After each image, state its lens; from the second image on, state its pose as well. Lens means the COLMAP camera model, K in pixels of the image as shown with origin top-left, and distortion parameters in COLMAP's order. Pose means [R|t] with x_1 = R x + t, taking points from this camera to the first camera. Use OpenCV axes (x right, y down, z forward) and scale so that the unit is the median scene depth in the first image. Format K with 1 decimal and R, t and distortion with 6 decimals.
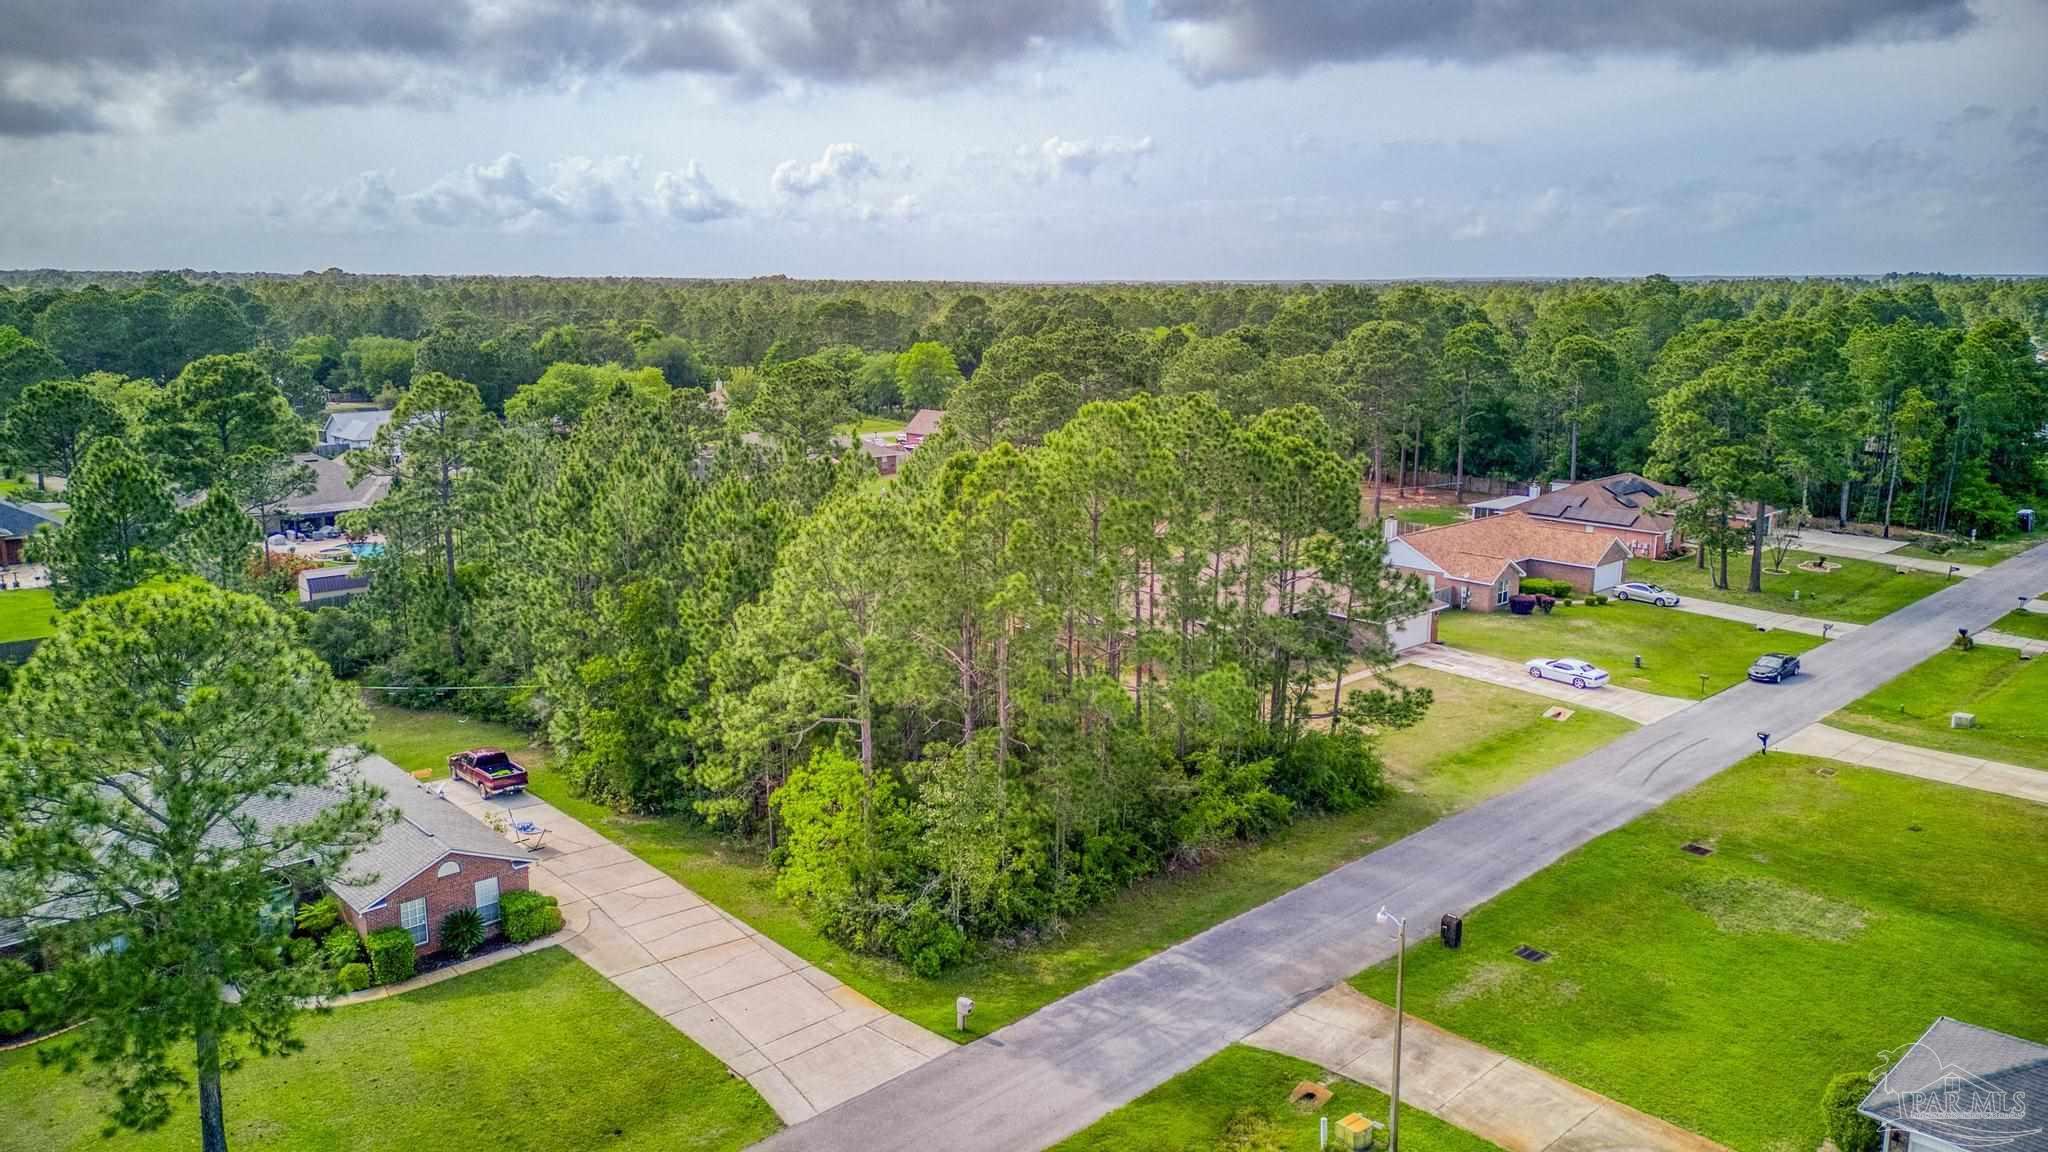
lens RADIAL K [[1423.9, 0, 1026.4], [0, 1423.9, 582.3], [0, 0, 1]] dist [0.071526, -0.062882]
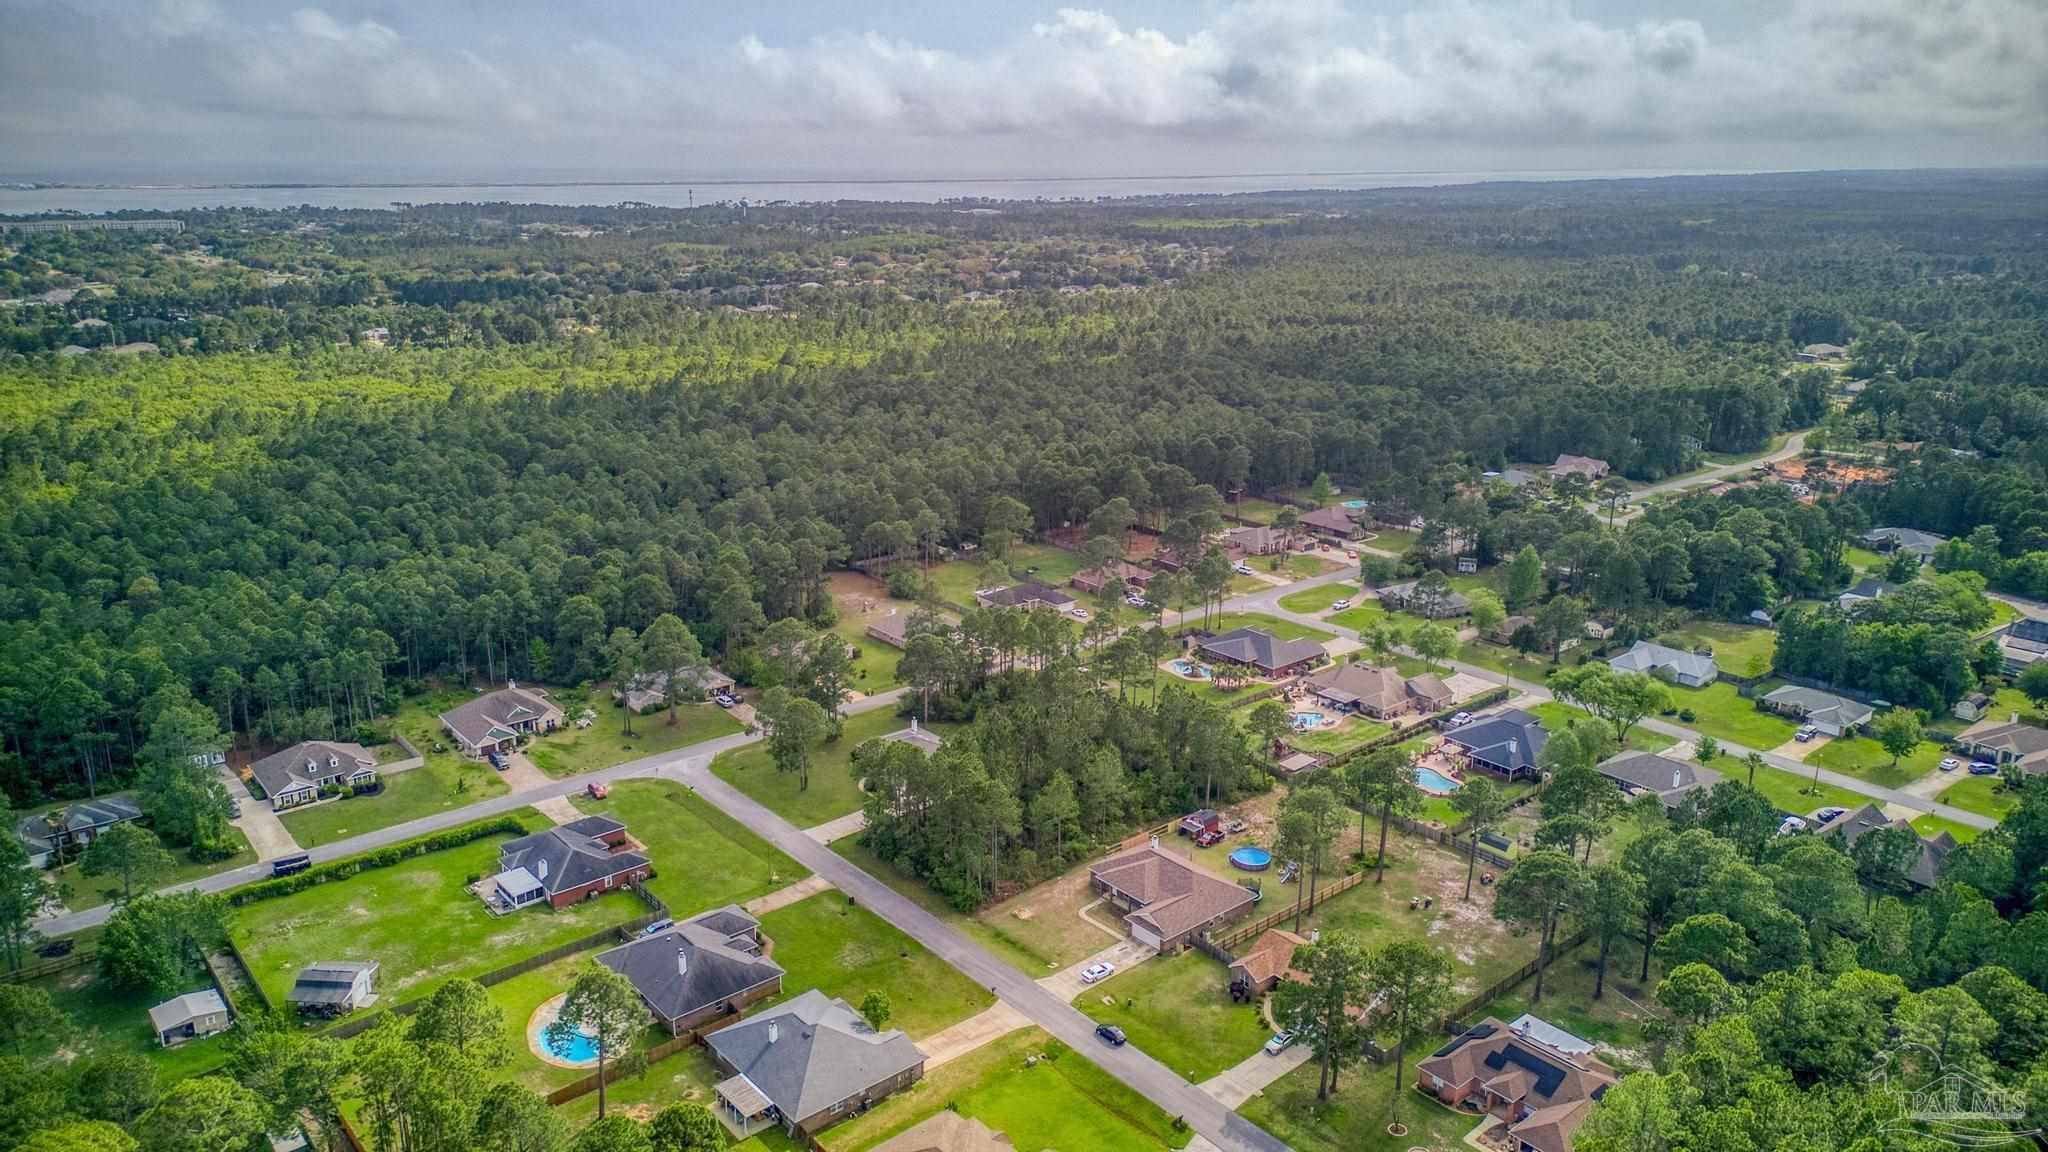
lens RADIAL K [[1423.9, 0, 1018.6], [0, 1423.9, 559.0], [0, 0, 1]] dist [0.071526, -0.062882]
pose [[-0.050439, 0.262476, -0.963619, 3.088515], [-0.208547, 0.940810, 0.267179, -1.439955], [0.976711, 0.214436, 0.007285, 1.001224]]
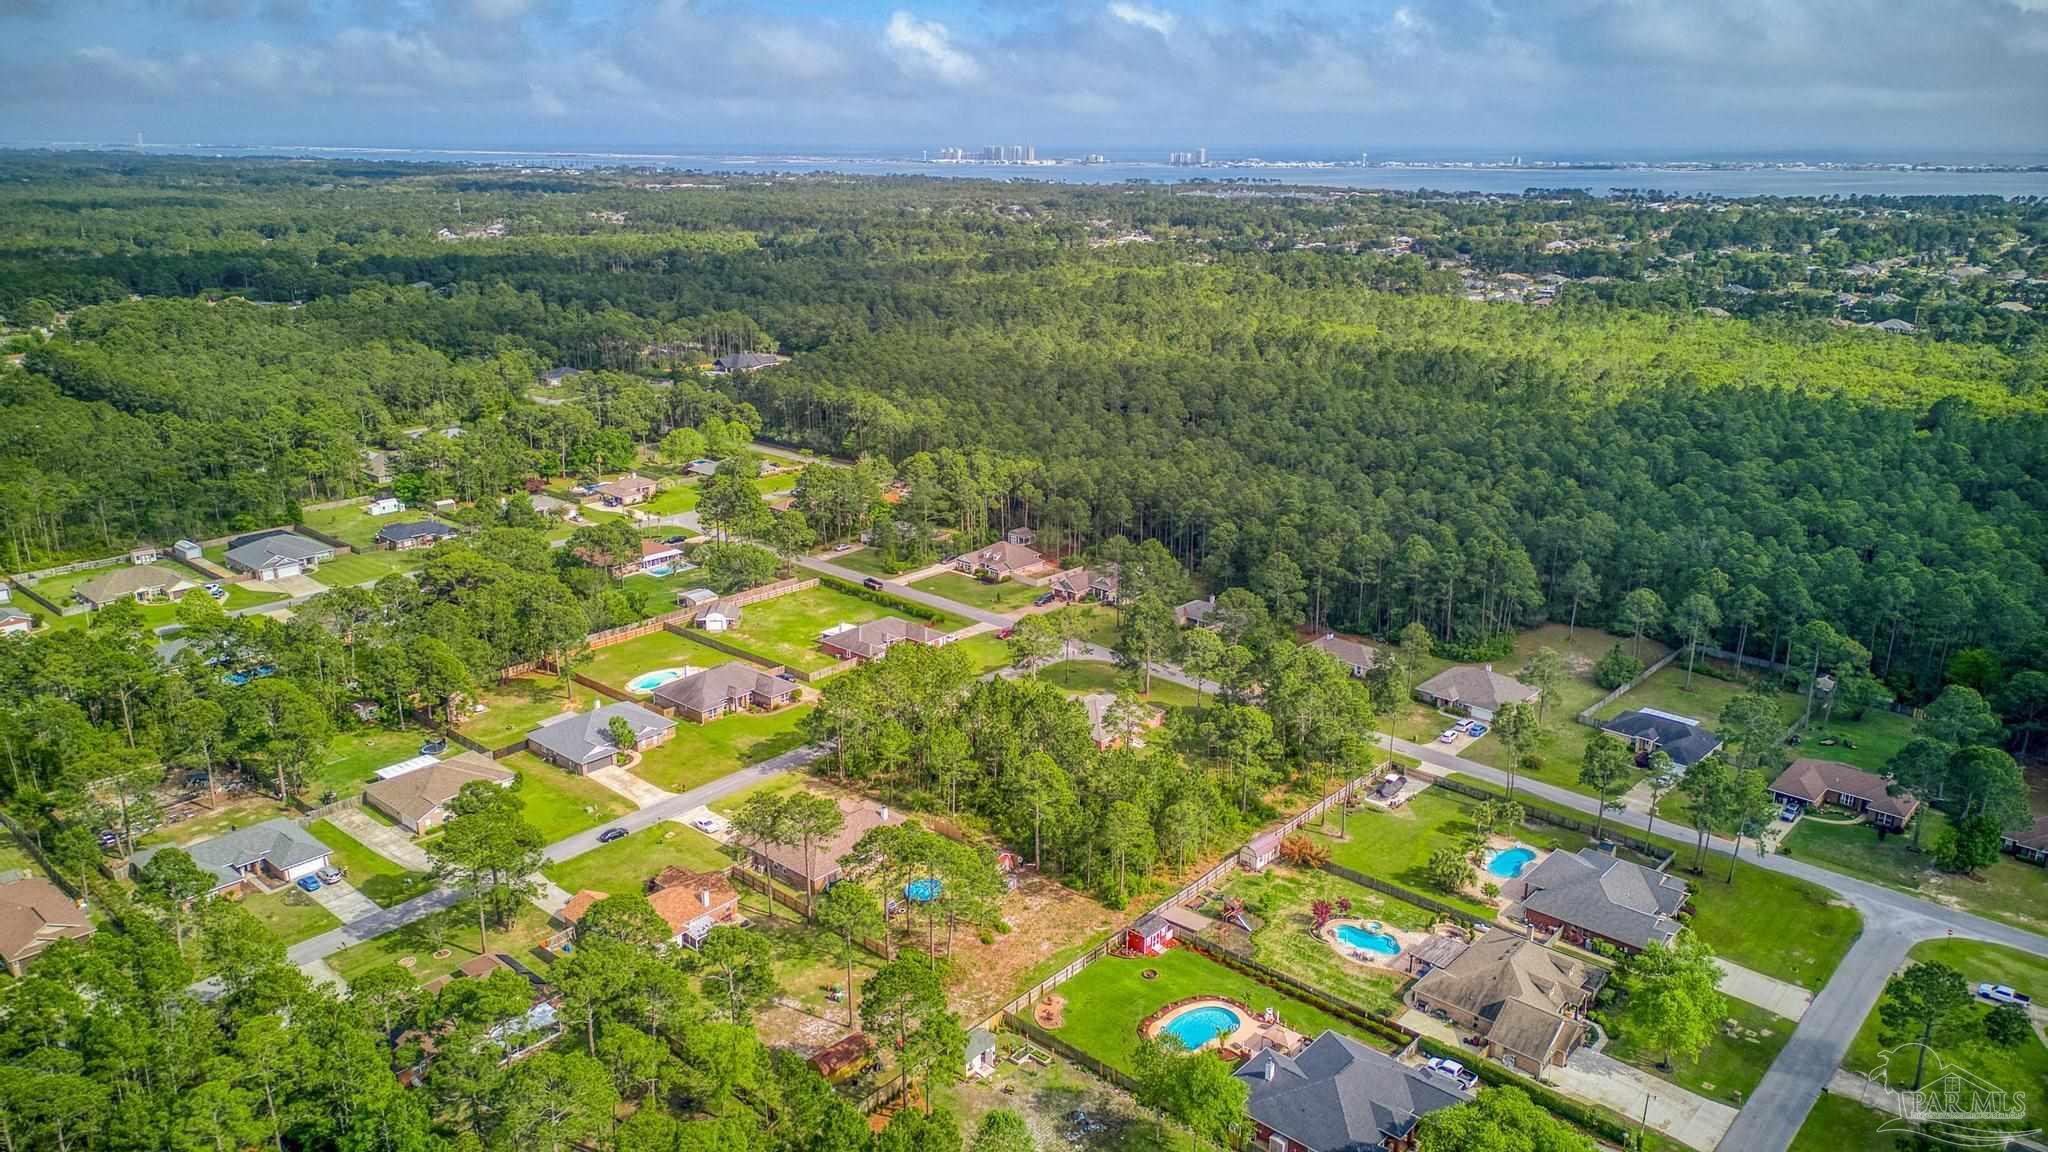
lens RADIAL K [[1423.9, 0, 1034.5], [0, 1423.9, 562.3], [0, 0, 1]] dist [0.071526, -0.062882]
pose [[-0.995711, 0.018624, -0.090619, 0.032499], [-0.026814, 0.879380, 0.475365, -2.089457], [0.088542, 0.475757, -0.875109, 4.093740]]
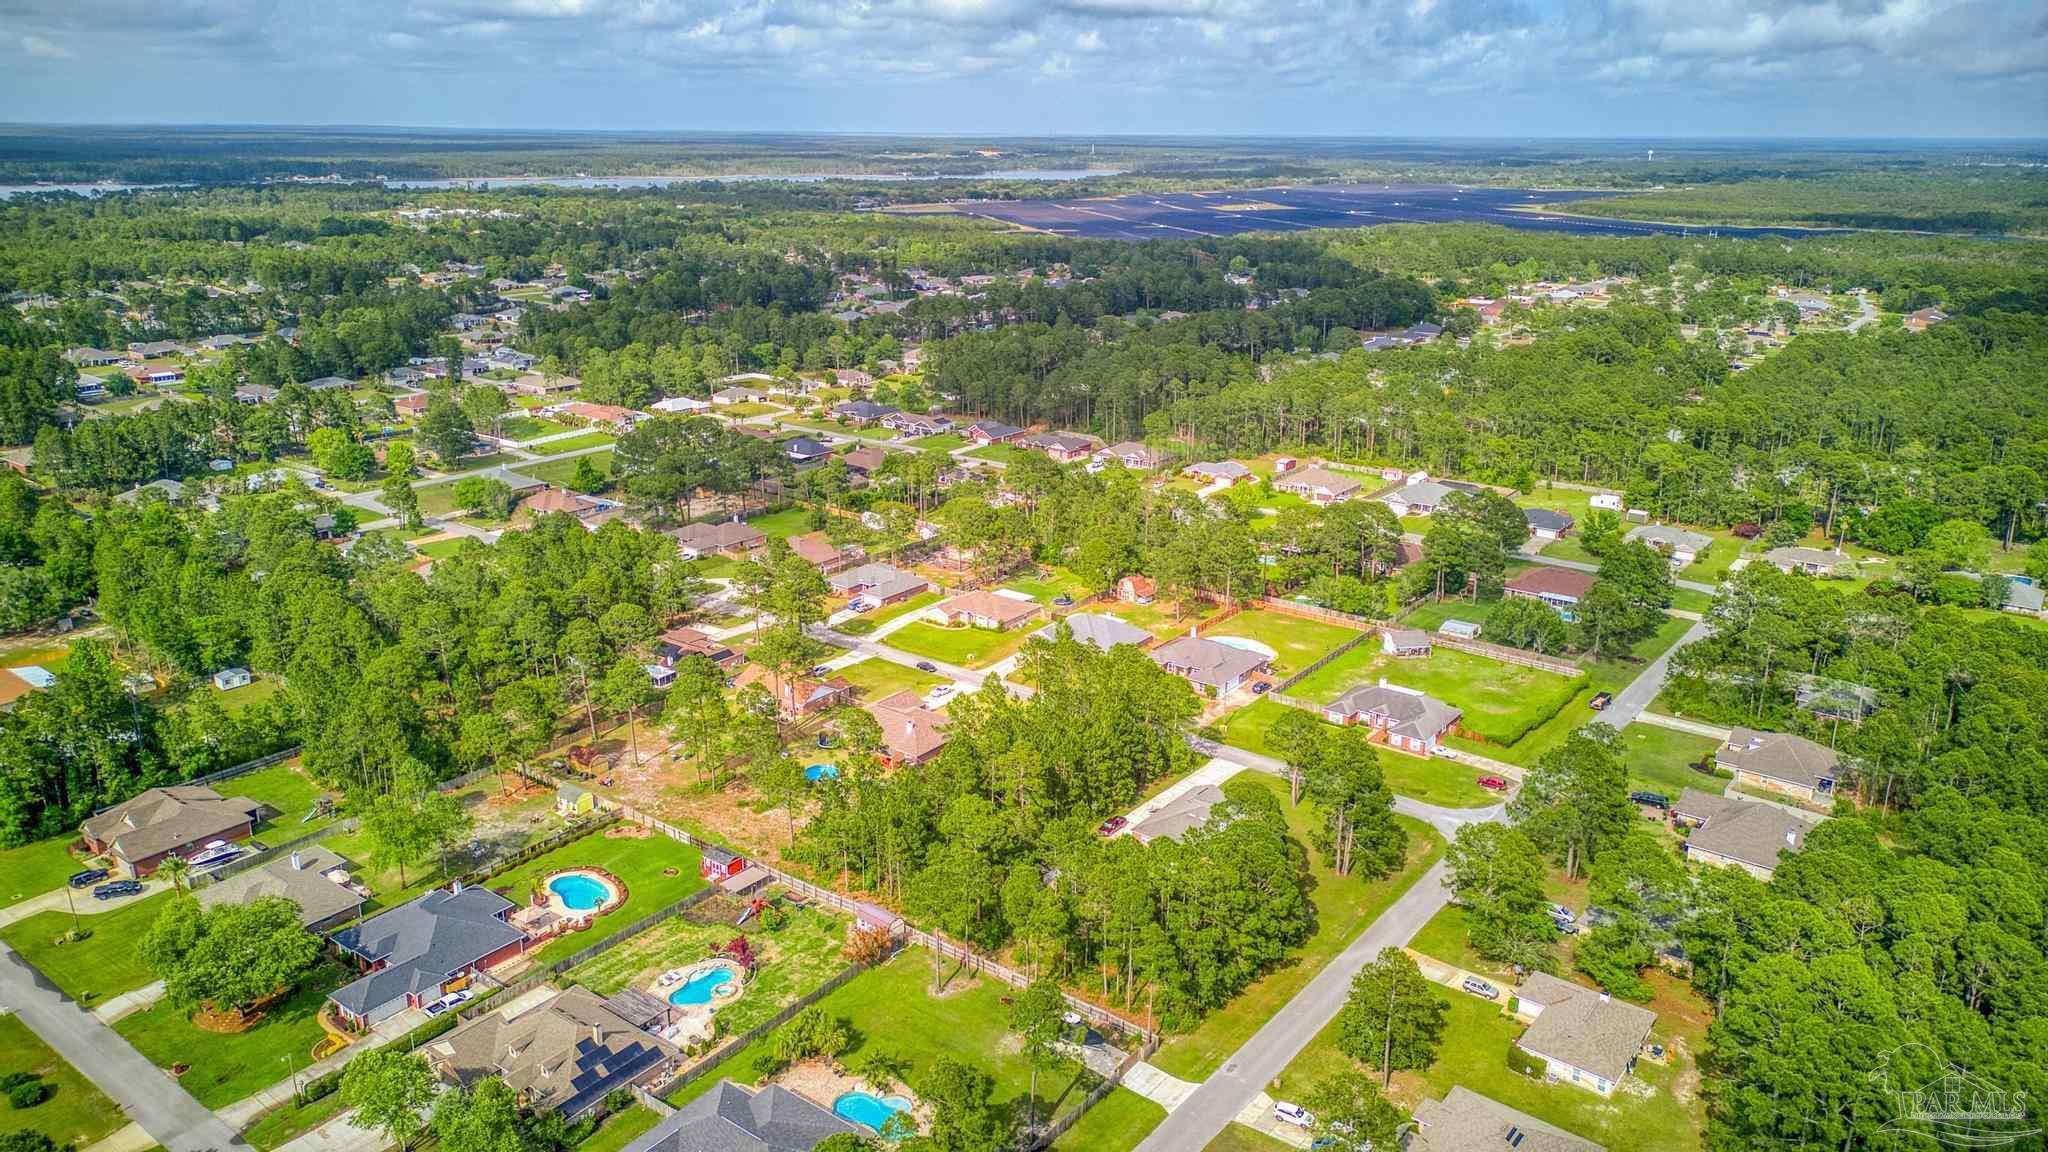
lens RADIAL K [[1423.9, 0, 1034.2], [0, 1423.9, 580.3], [0, 0, 1]] dist [0.071526, -0.062882]
pose [[-0.171760, -0.300503, 0.938188, -3.336628], [0.195288, 0.923055, 0.331408, -1.538424], [-0.965589, 0.240139, -0.099860, 1.434548]]
